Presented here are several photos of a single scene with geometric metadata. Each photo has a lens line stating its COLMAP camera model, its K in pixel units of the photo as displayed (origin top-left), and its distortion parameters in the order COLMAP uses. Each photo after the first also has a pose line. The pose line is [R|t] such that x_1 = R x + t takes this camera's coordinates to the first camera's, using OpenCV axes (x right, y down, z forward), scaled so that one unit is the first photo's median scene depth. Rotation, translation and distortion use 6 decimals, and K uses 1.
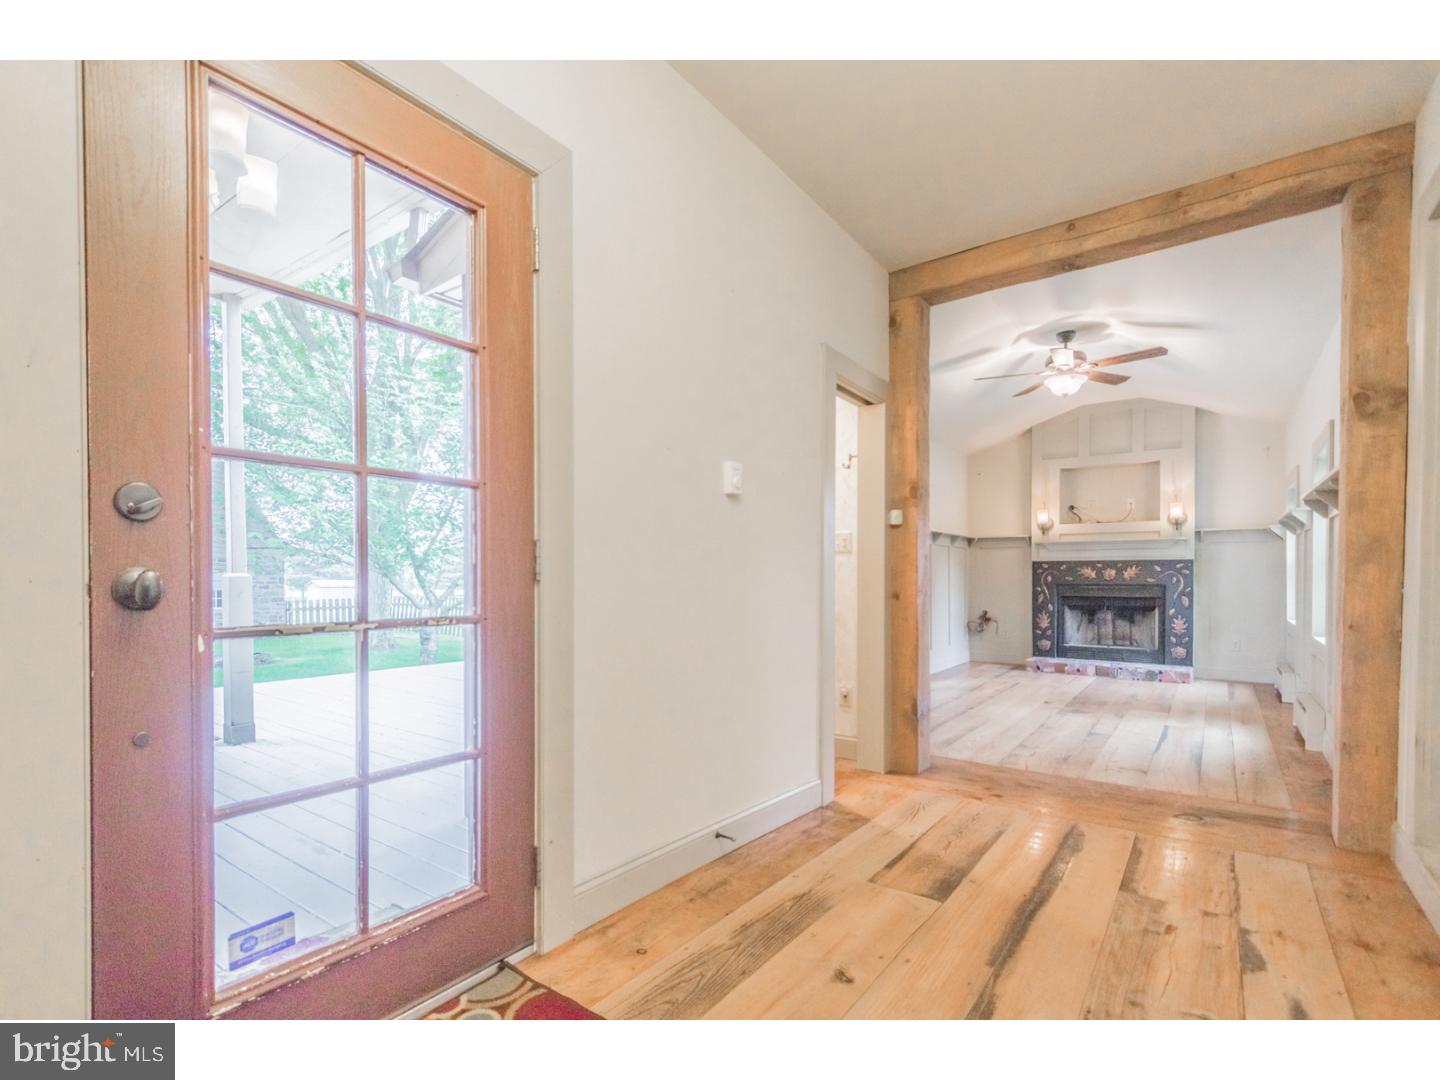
lens RADIAL K [[675.6, 0, 721.4], [0, 675.6, 573.6], [0, 0, 1]] dist [0.000772, -0.000109]
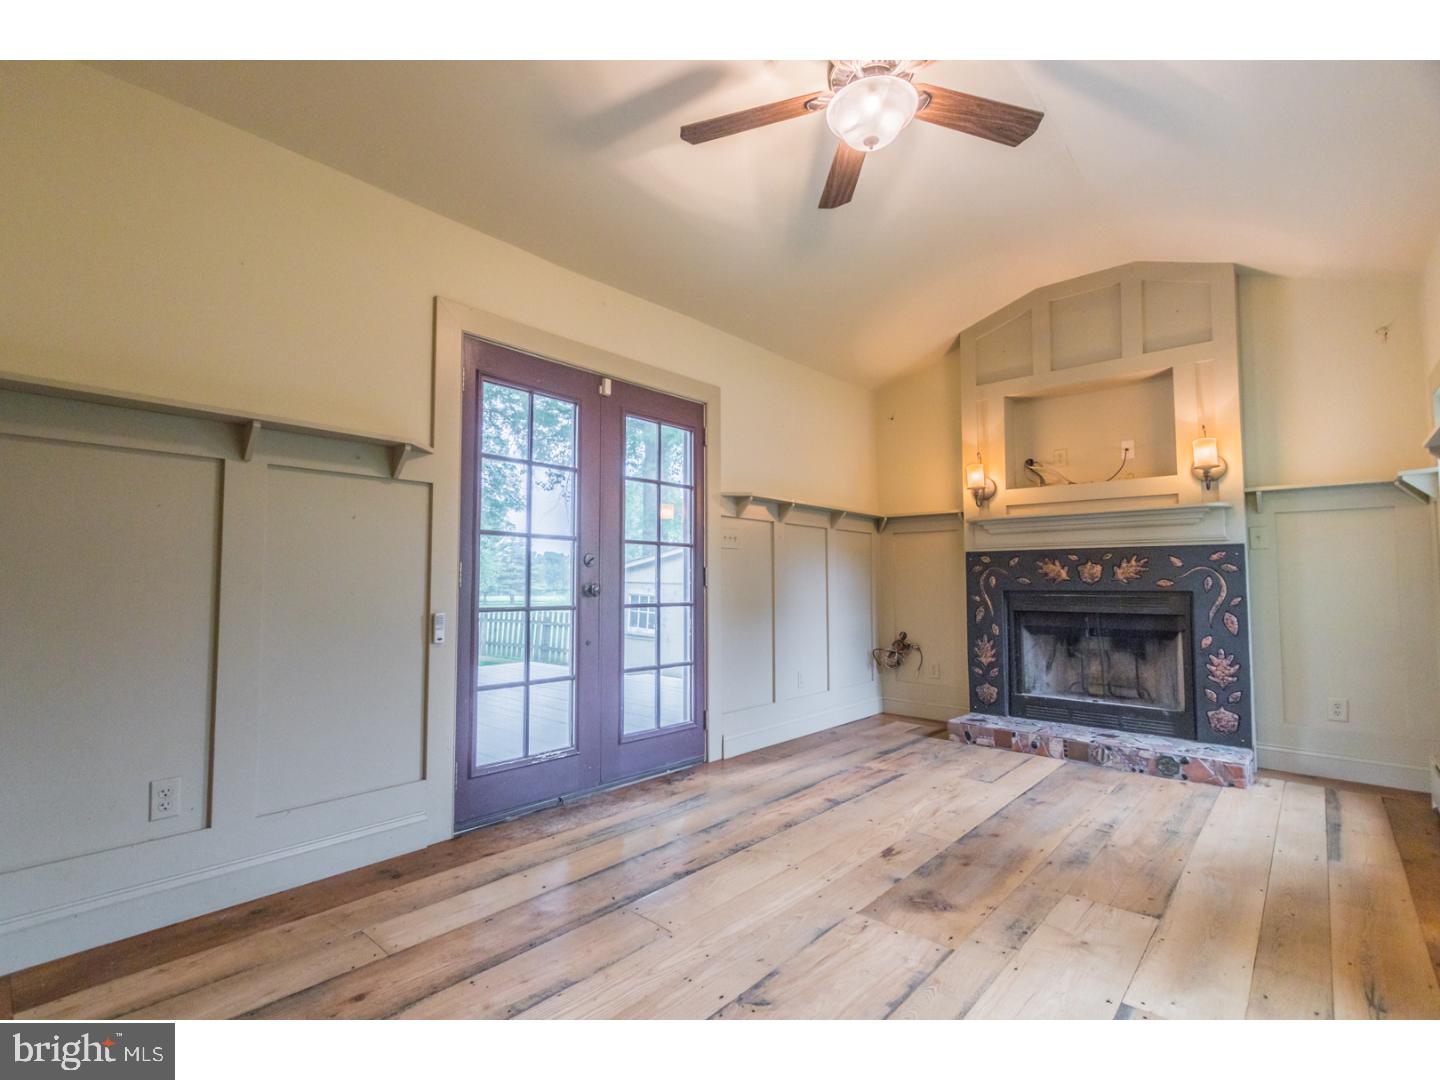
lens RADIAL K [[665.1, 0, 720.0], [0, 665.1, 540.0], [0, 0, 1]] dist [0.000523, -0.000266]
pose [[0.995370, -0.003737, -0.096043, 0.318343], [-0.002195, 0.998100, -0.061582, 0.008537], [0.096090, 0.061508, 0.993470, 0.413804]]
